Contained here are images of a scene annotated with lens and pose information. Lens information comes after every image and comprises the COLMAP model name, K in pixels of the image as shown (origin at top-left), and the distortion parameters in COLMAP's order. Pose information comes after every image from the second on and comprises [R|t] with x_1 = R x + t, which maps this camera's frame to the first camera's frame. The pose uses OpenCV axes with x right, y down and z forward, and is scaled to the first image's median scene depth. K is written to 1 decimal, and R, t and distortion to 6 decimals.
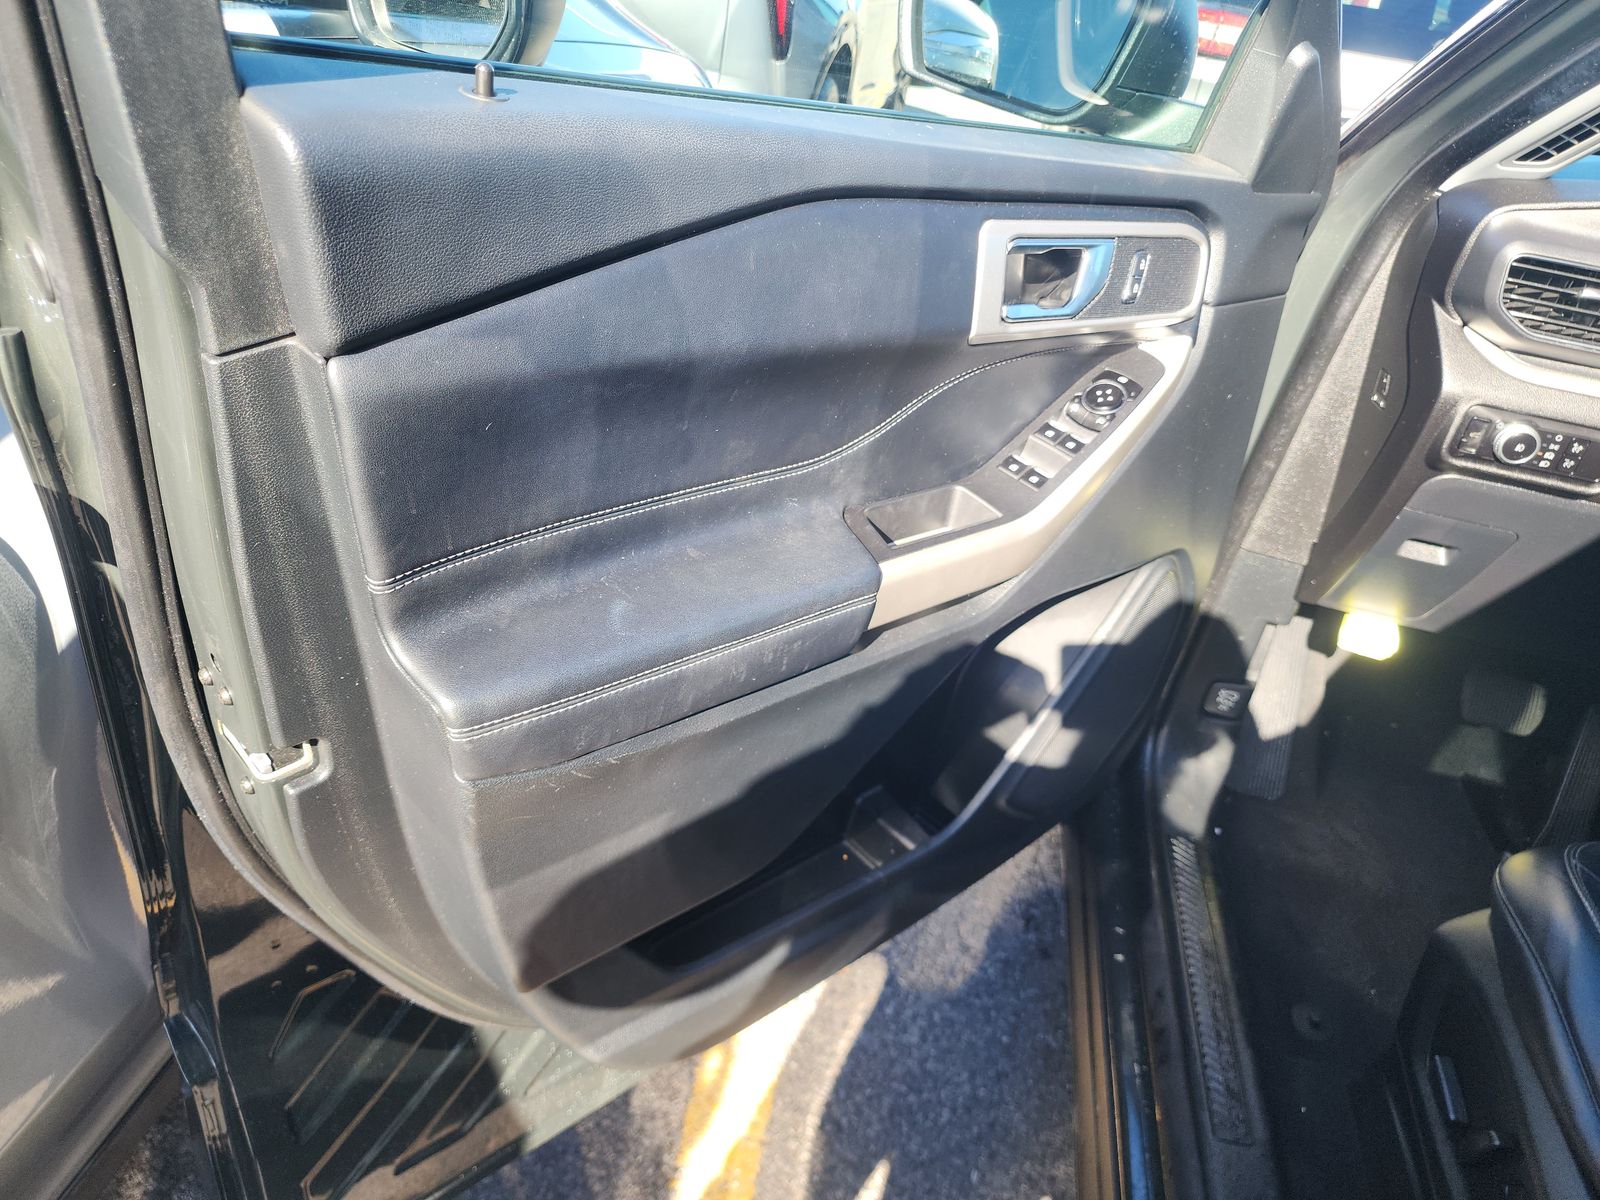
lens RADIAL K [[1066.8, 0, 801.7], [0, 1066.8, 603.9], [0, 0, 1]] dist [0.000801, -0.003769]
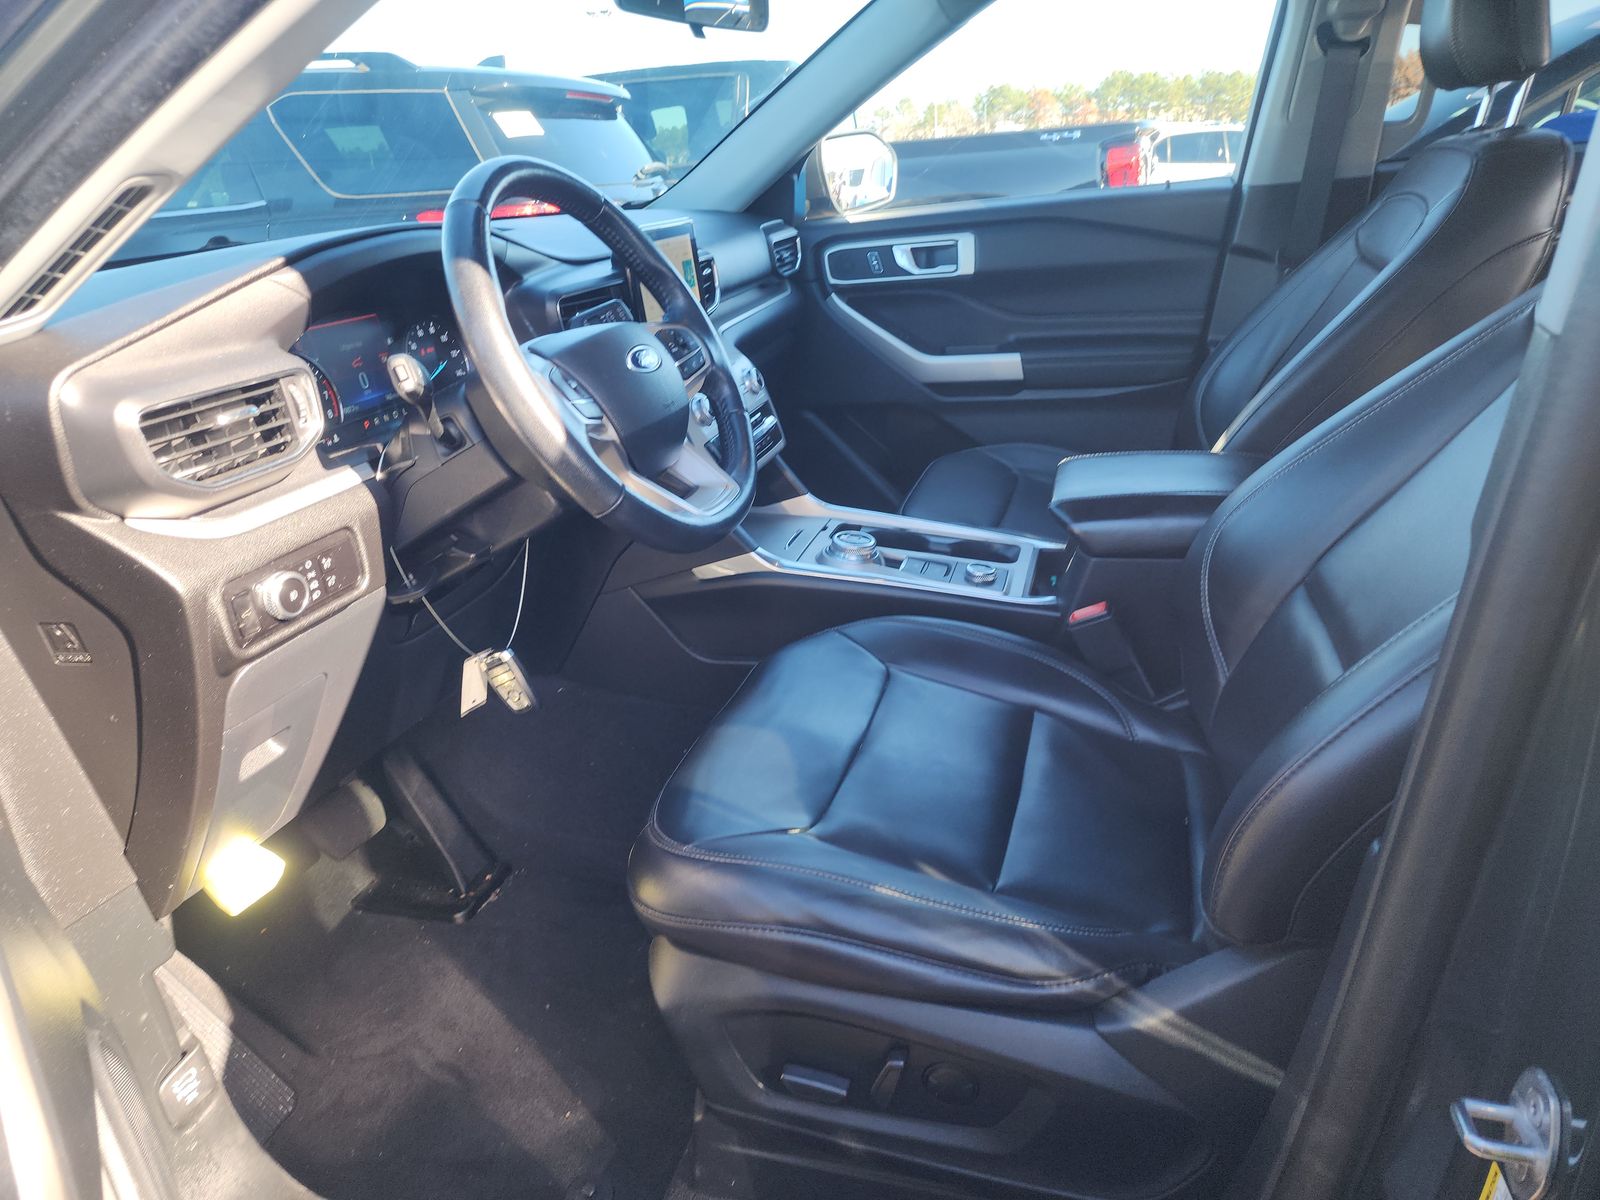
lens RADIAL K [[1066.8, 0, 802.6], [0, 1066.8, 591.8], [0, 0, 1]] dist [0.000801, -0.003769]
pose [[0.075572, -0.500769, 0.862276, -0.017598], [0.612086, 0.705955, 0.356340, -0.201131], [-0.787172, 0.500858, 0.359864, 0.379758]]
